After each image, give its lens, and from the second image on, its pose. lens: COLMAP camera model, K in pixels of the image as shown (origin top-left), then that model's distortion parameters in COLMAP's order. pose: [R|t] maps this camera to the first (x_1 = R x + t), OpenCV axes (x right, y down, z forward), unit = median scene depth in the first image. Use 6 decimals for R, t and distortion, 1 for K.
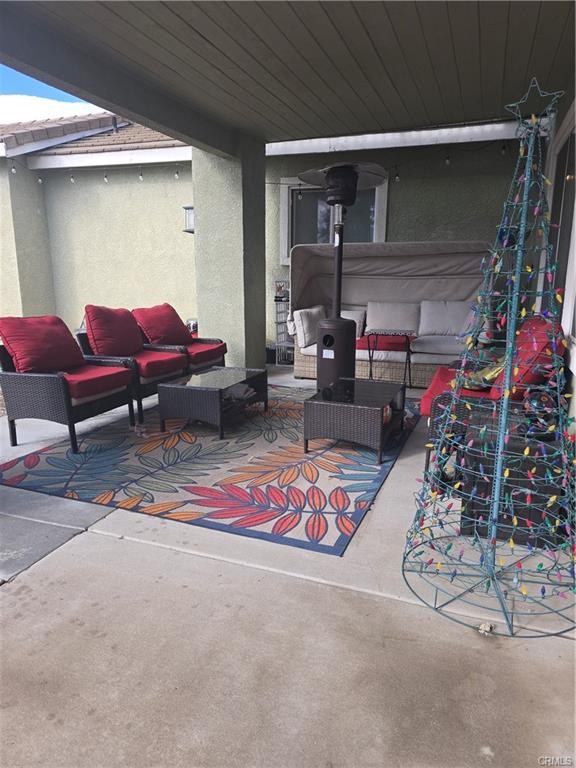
lens RADIAL K [[521.4, 0, 282.2], [0, 521.4, 383.6], [0, 0, 1]] dist [0.033102, -0.016344]
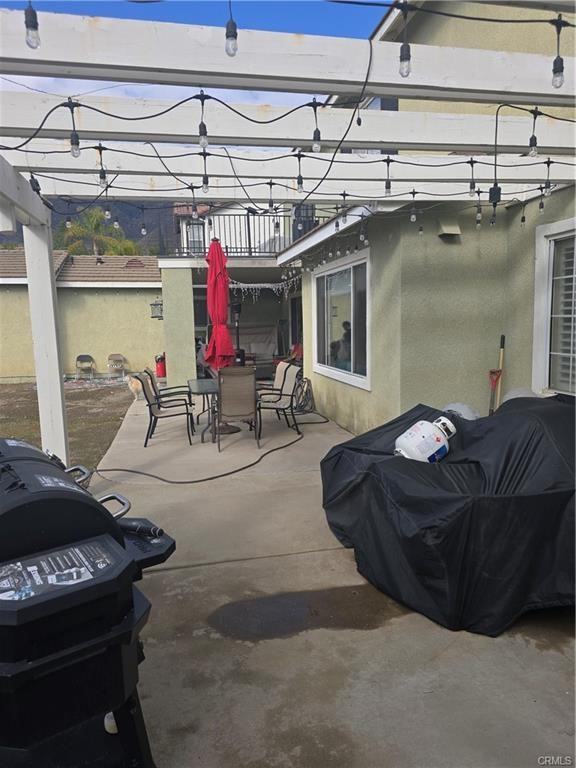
lens RADIAL K [[521.4, 0, 286.5], [0, 521.4, 383.4], [0, 0, 1]] dist [0.033102, -0.016344]
pose [[0.838782, -0.089341, 0.537088, -1.627774], [0.141022, 0.988432, -0.055818, 0.353022], [-0.525888, 0.122561, 0.841677, -2.107954]]
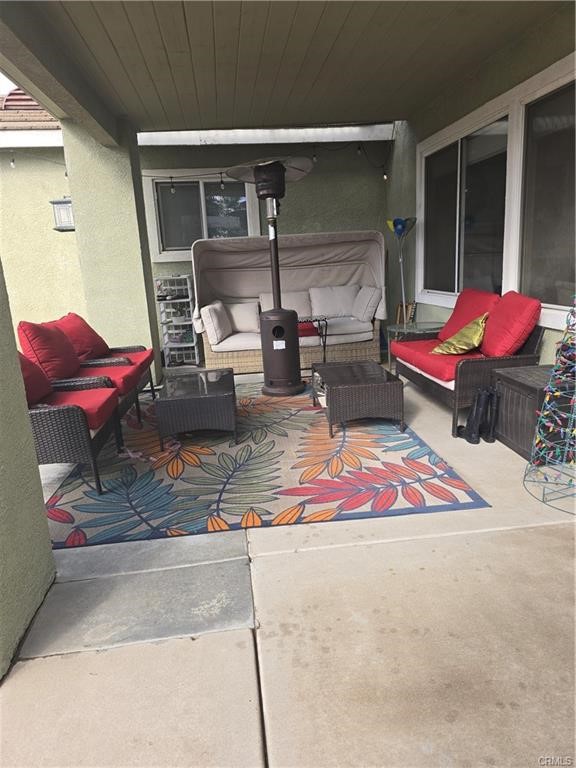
lens RADIAL K [[521.4, 0, 284.5], [0, 521.4, 382.8], [0, 0, 1]] dist [0.033102, -0.016344]
pose [[0.883098, -0.157225, 0.442061, -0.437652], [0.154418, 0.987087, 0.042592, -0.030745], [-0.443050, 0.030649, 0.895973, 0.100900]]
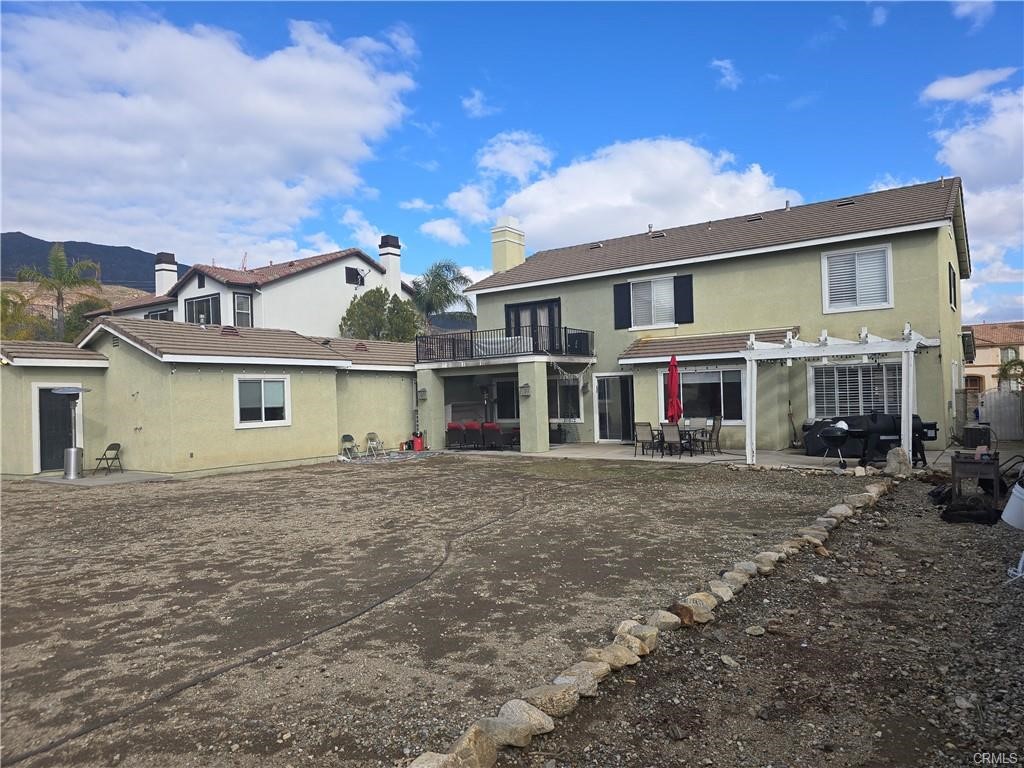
lens RADIAL K [[695.2, 0, 511.7], [0, 695.2, 384.2], [0, 0, 1]] dist [0.033102, -0.016344]
pose [[0.243664, -0.002300, 0.969857, -5.589414], [0.232774, 0.970907, -0.056179, -0.068416], [-0.941512, 0.239447, 0.237110, -0.585575]]
